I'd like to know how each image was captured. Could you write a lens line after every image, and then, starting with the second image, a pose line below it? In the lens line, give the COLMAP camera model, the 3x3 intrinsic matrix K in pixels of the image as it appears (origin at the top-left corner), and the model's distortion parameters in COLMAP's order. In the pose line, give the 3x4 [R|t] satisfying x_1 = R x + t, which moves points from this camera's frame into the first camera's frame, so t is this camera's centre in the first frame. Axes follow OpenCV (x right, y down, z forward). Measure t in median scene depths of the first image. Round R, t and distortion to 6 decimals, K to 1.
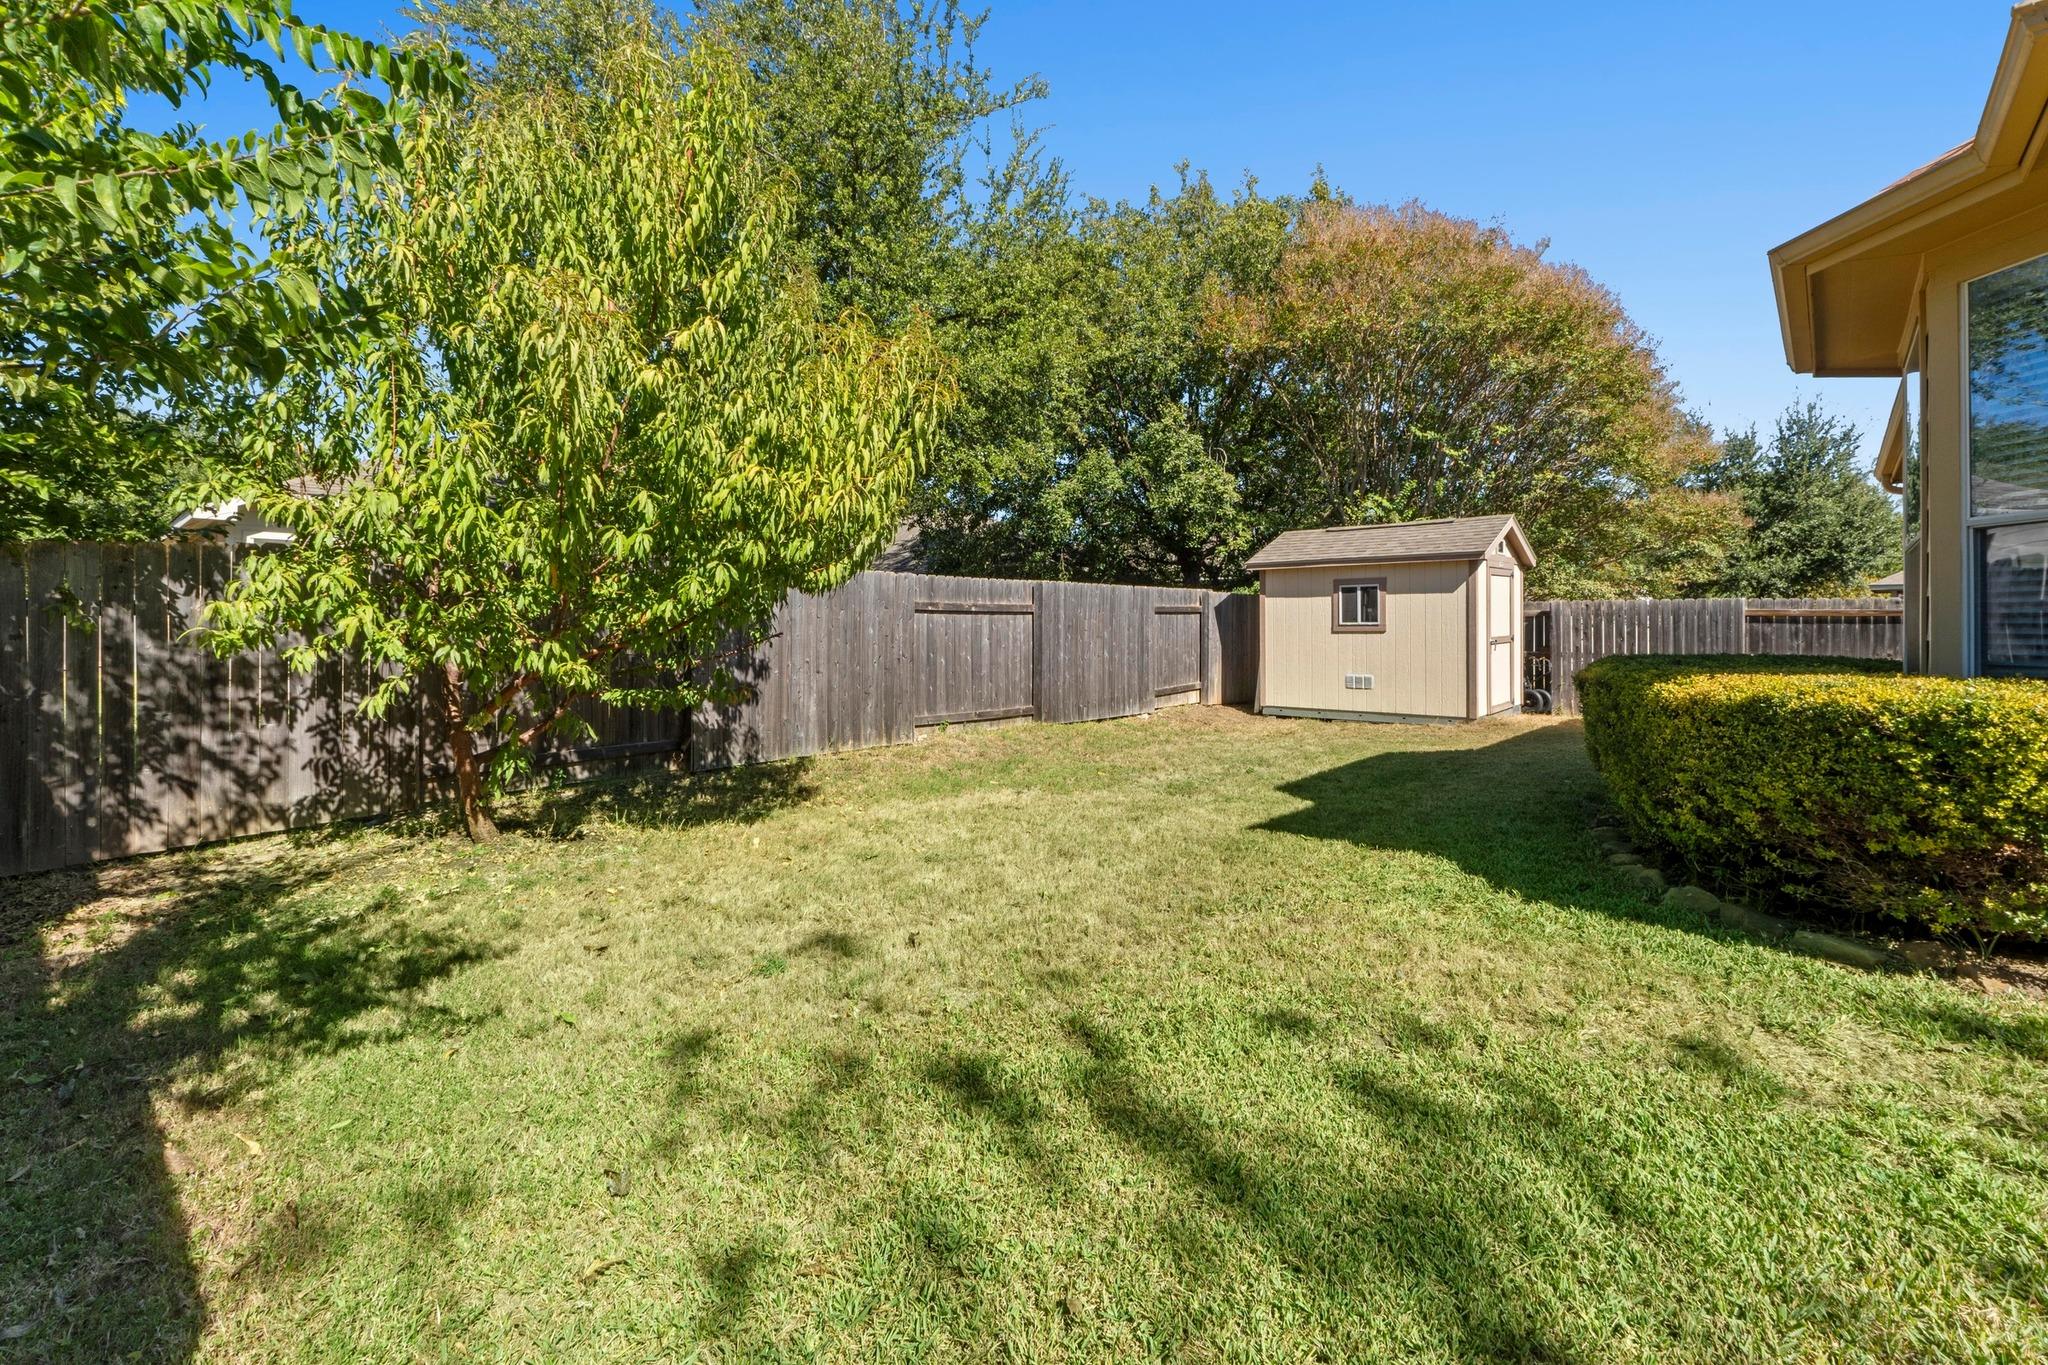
lens RADIAL K [[897.9, 0, 1034.3], [0, 897.9, 642.7], [0, 0, 1]] dist [-0.006633, -0.000118]
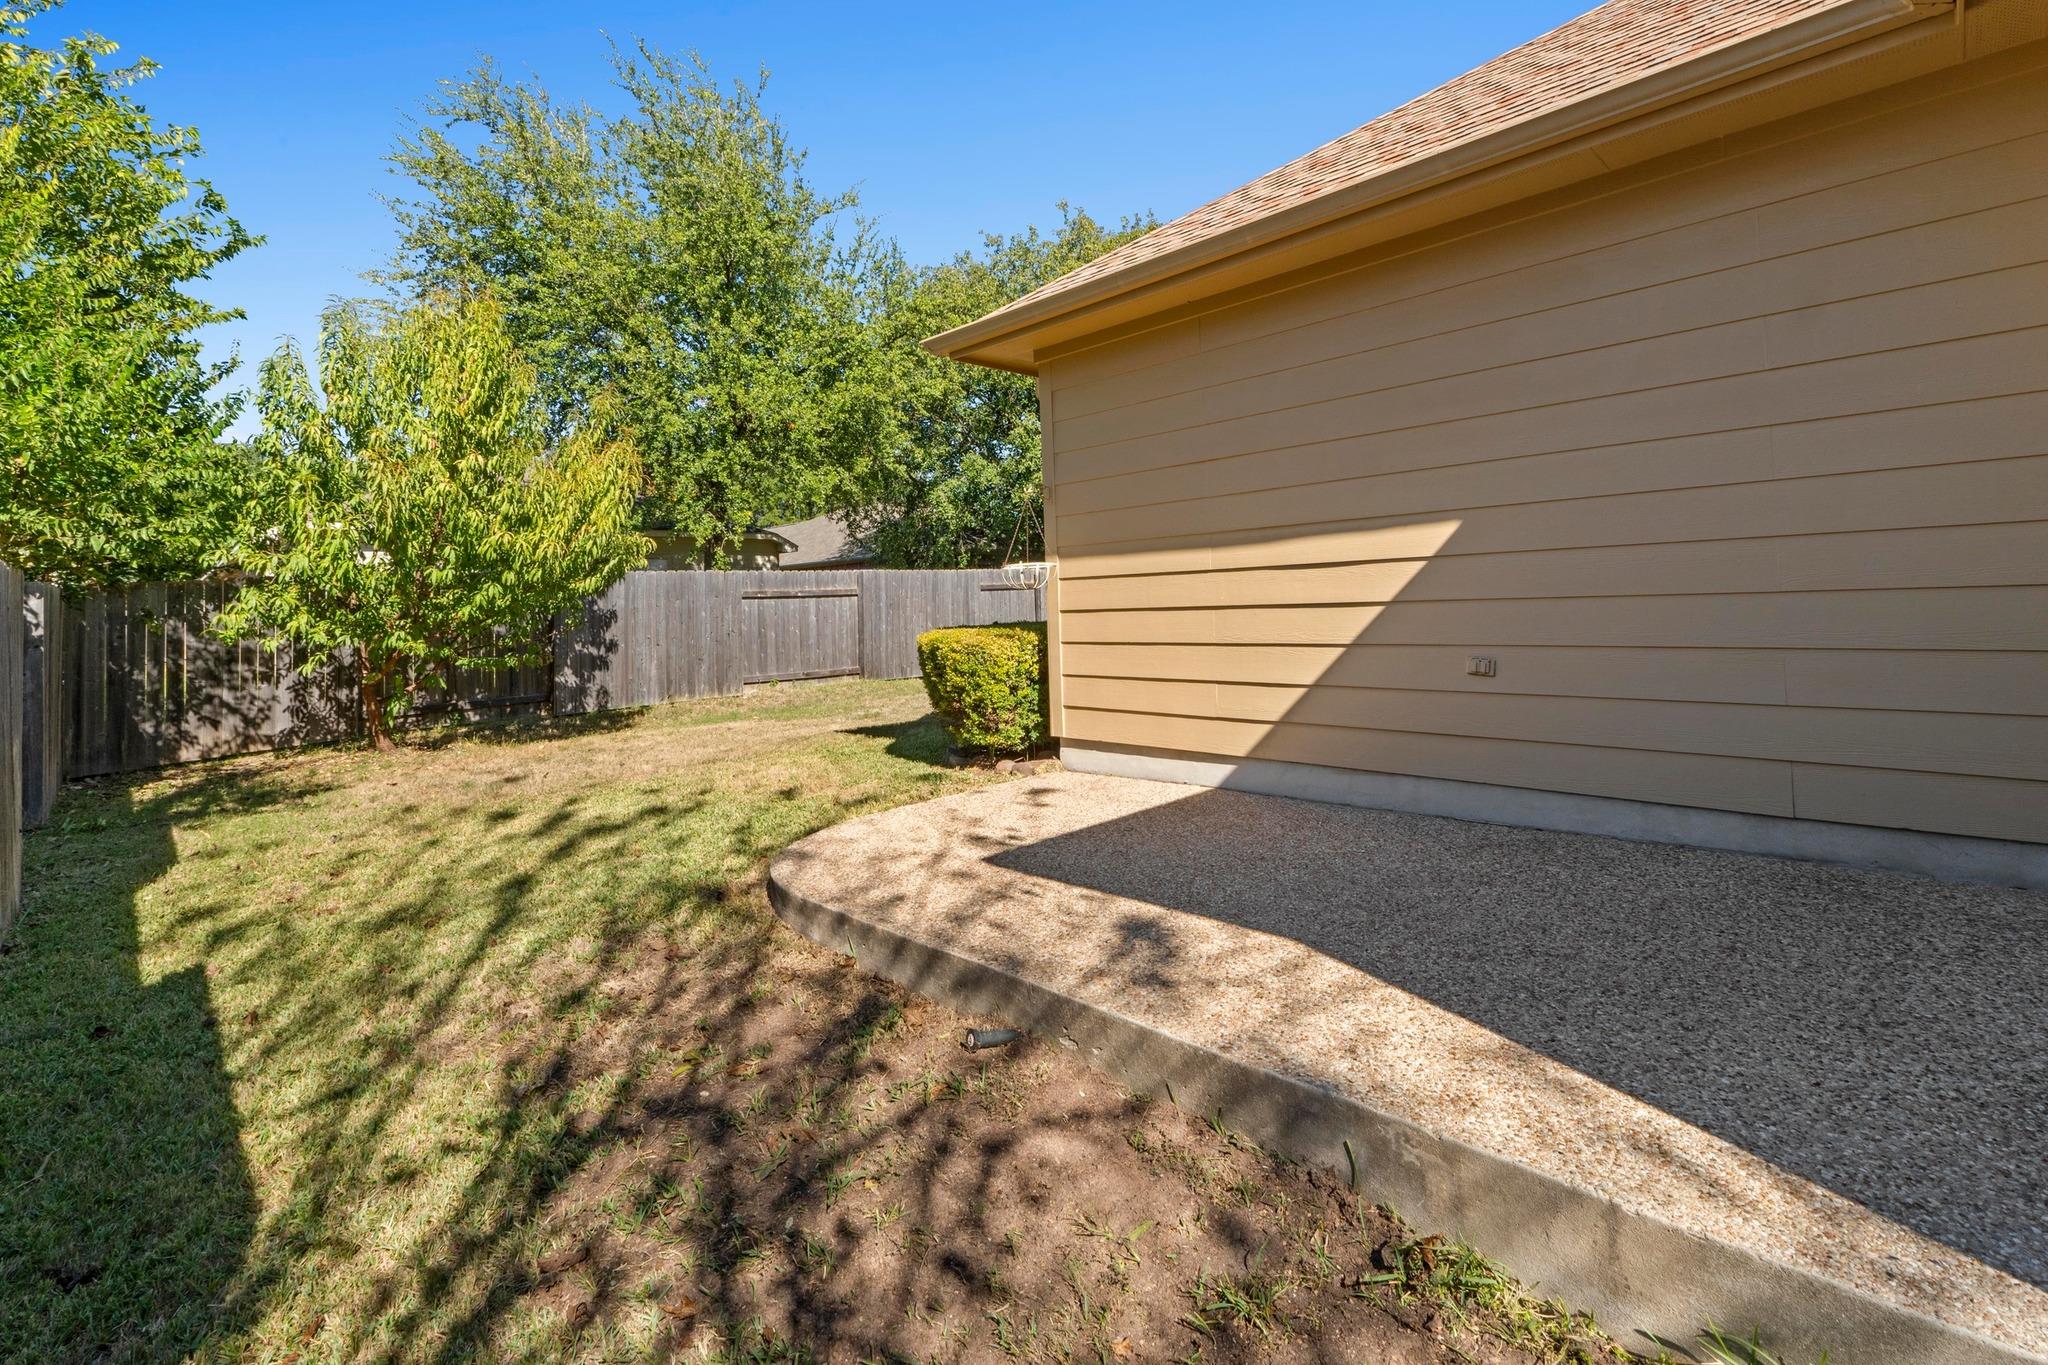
lens RADIAL K [[891.9, 0, 1024.3], [0, 891.9, 575.7], [0, 0, 1]] dist [-0.003429, -0.000887]
pose [[0.997831, -0.037020, -0.054441, 0.683119], [0.034649, 0.998436, -0.043874, 0.008341], [0.055980, 0.041892, 0.997553, -0.604772]]
